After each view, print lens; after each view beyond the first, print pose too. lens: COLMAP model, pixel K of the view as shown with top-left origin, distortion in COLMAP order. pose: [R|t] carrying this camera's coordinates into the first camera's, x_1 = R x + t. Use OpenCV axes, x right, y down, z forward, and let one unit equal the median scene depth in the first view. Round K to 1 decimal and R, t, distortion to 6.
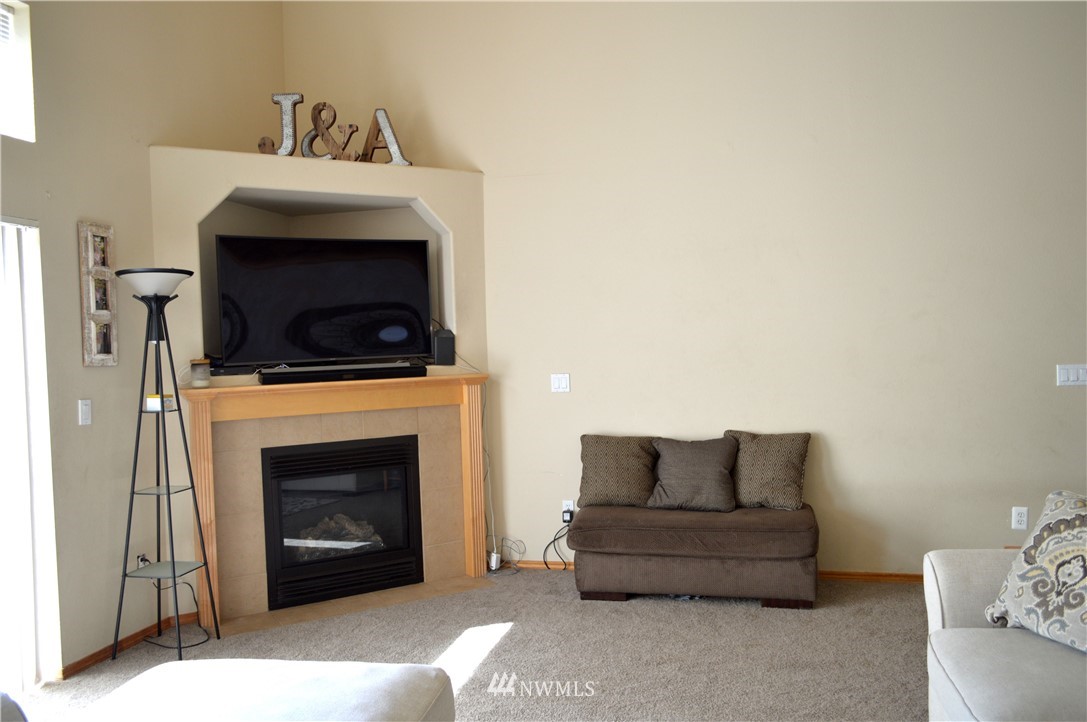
lens RADIAL K [[857.6, 0, 546.3], [0, 857.6, 367.1], [0, 0, 1]] dist [-0.011097, 0.004389]
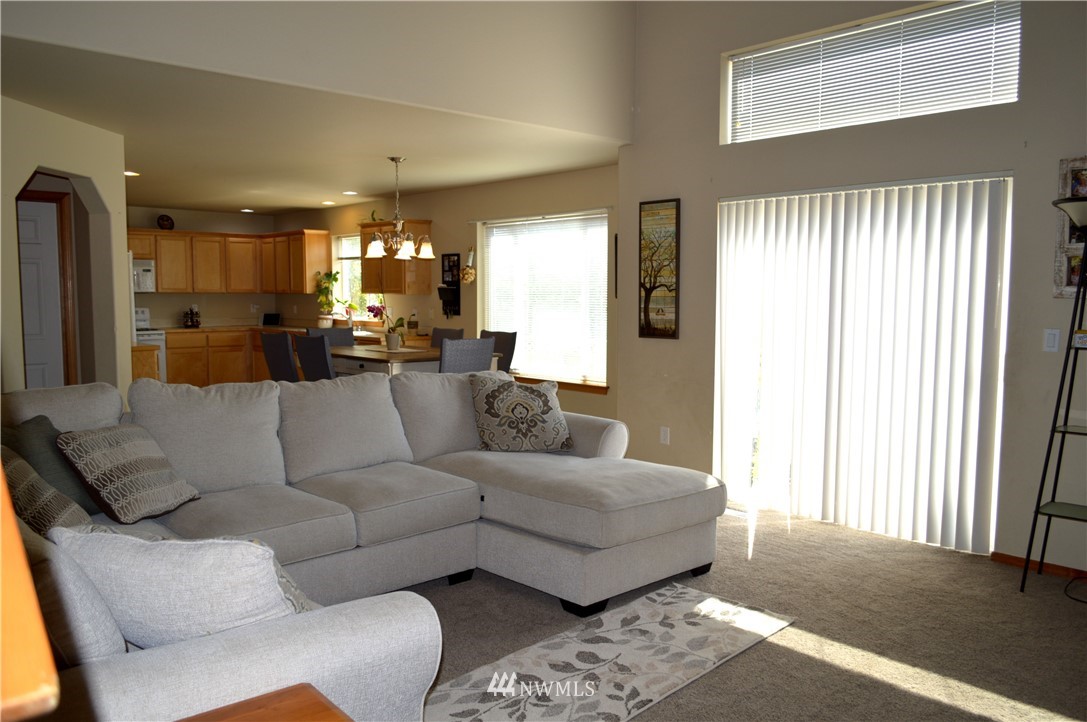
lens RADIAL K [[857.6, 0, 546.3], [0, 857.6, 367.1], [0, 0, 1]] dist [-0.011097, 0.004389]
pose [[-0.561193, 0.096429, -0.822049, 0.562211], [-0.013733, 0.991969, 0.125736, -0.032393], [0.827571, 0.081852, -0.555362, 0.864978]]
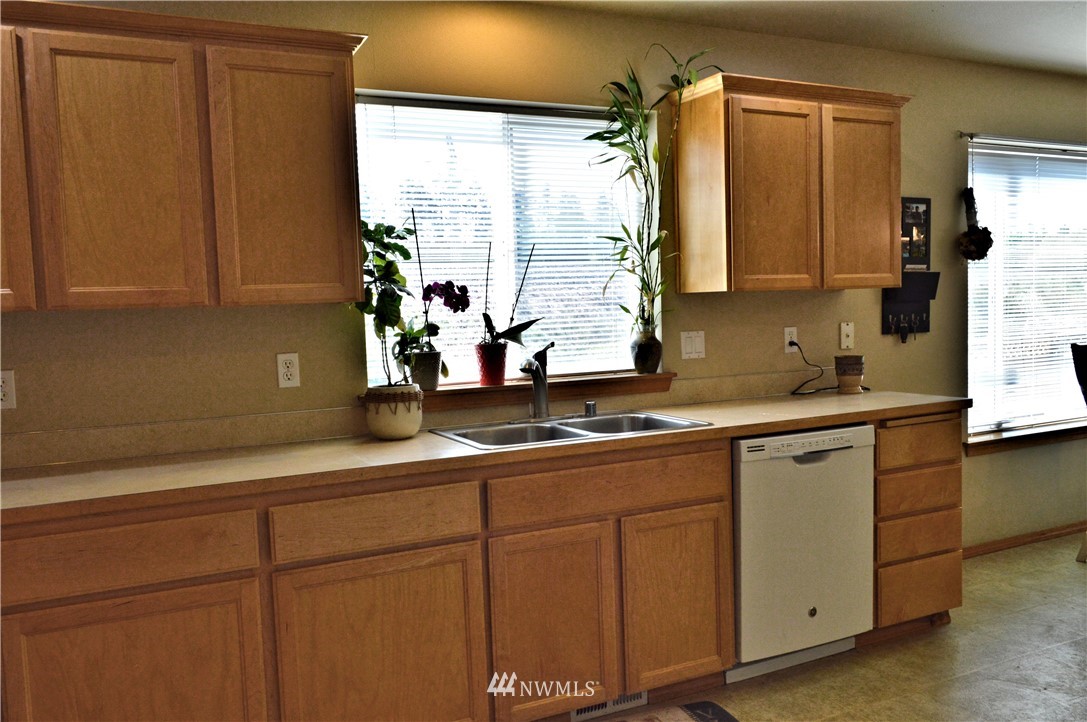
lens RADIAL K [[857.6, 0, 546.3], [0, 857.6, 367.1], [0, 0, 1]] dist [-0.011097, 0.004389]
pose [[0.637882, 0.059797, -0.767809, -0.431164], [-0.008738, 0.997479, 0.070424, 0.068501], [0.770085, -0.038213, 0.636796, -1.137026]]
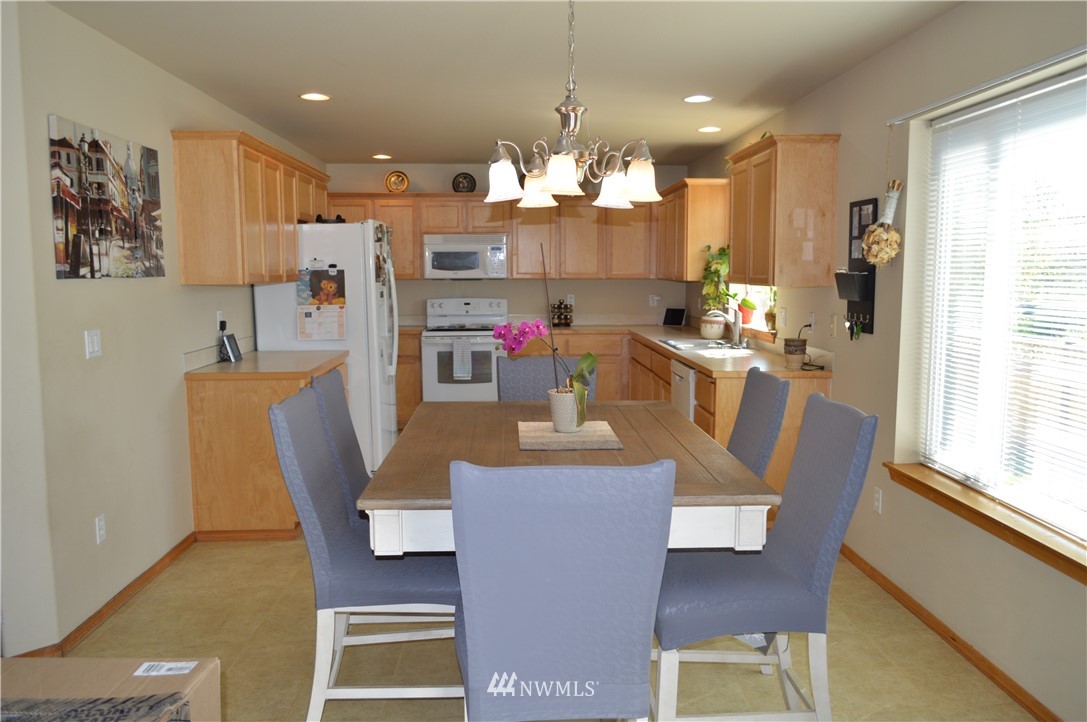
lens RADIAL K [[872.5, 0, 543.5], [0, 872.5, 361.0], [0, 0, 1]] dist [-0.012812, -0.001264]
pose [[-0.959981, 0.056162, -0.274375, -0.303252], [0.017705, 0.989897, 0.140675, -0.008890], [0.279504, 0.130188, -0.951278, 0.410186]]
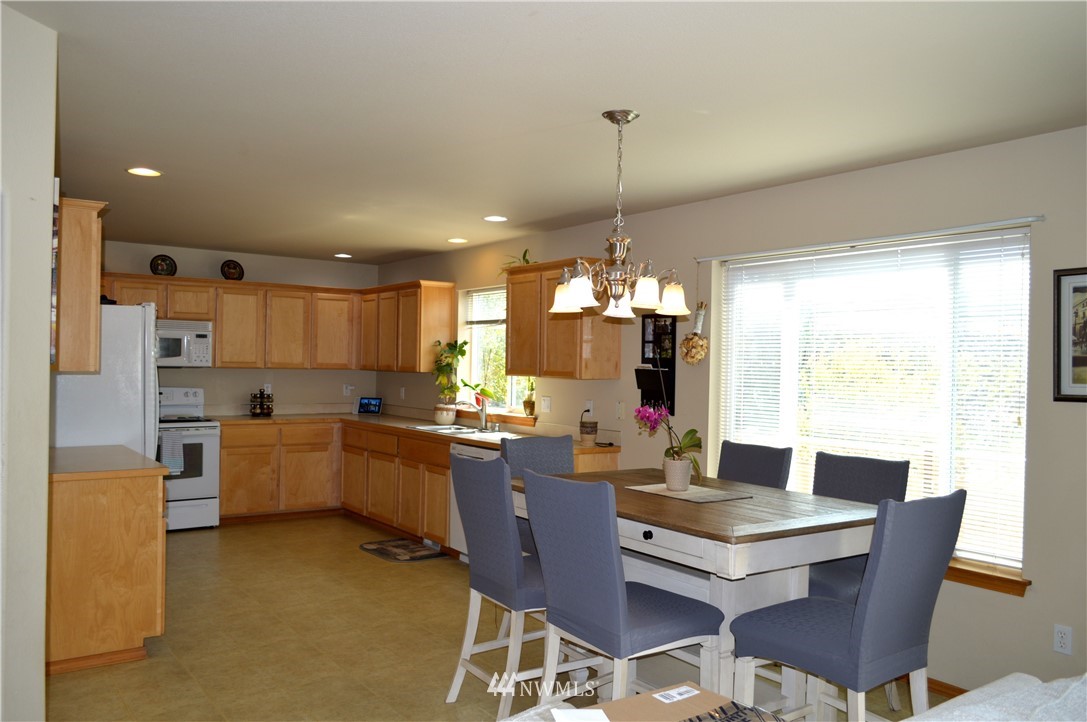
lens RADIAL K [[857.6, 0, 546.3], [0, 857.6, 367.1], [0, 0, 1]] dist [-0.011097, 0.004389]
pose [[-0.651890, 0.015993, -0.758145, 0.085641], [-0.025437, 0.998754, 0.042940, -0.014671], [0.757887, 0.047277, -0.650671, 0.274149]]
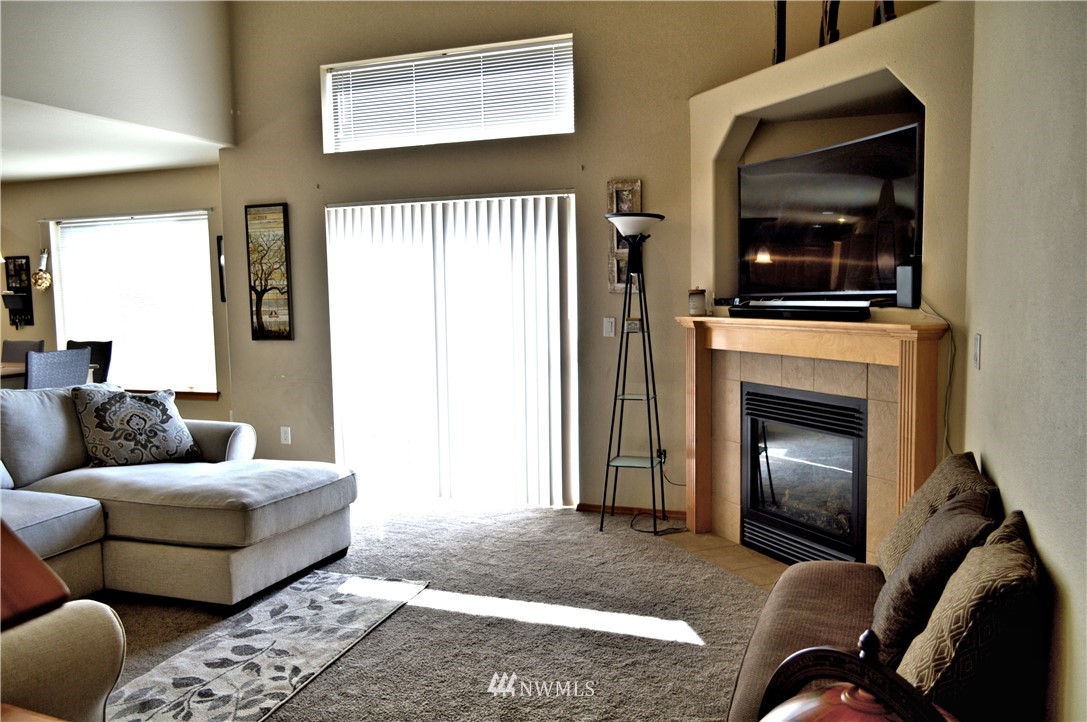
lens RADIAL K [[857.6, 0, 546.3], [0, 857.6, 367.1], [0, 0, 1]] dist [-0.011097, 0.004389]
pose [[-0.127666, 0.119330, -0.984613, 0.638567], [-0.009803, 0.992536, 0.121561, -0.037777], [0.991769, 0.025171, -0.125543, 0.863058]]
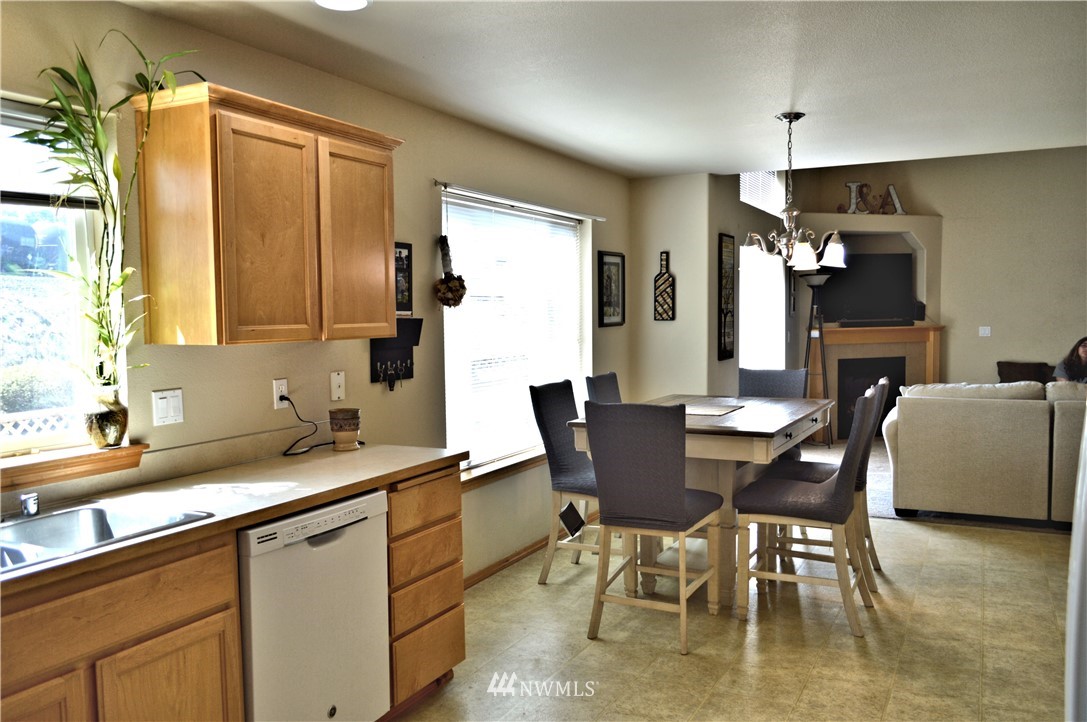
lens RADIAL K [[857.6, 0, 546.3], [0, 857.6, 367.1], [0, 0, 1]] dist [-0.011097, 0.004389]
pose [[0.973818, 0.029044, -0.225467, -0.525600], [-0.020230, 0.998942, 0.041306, 0.042040], [0.226428, -0.035663, 0.973375, -1.092105]]
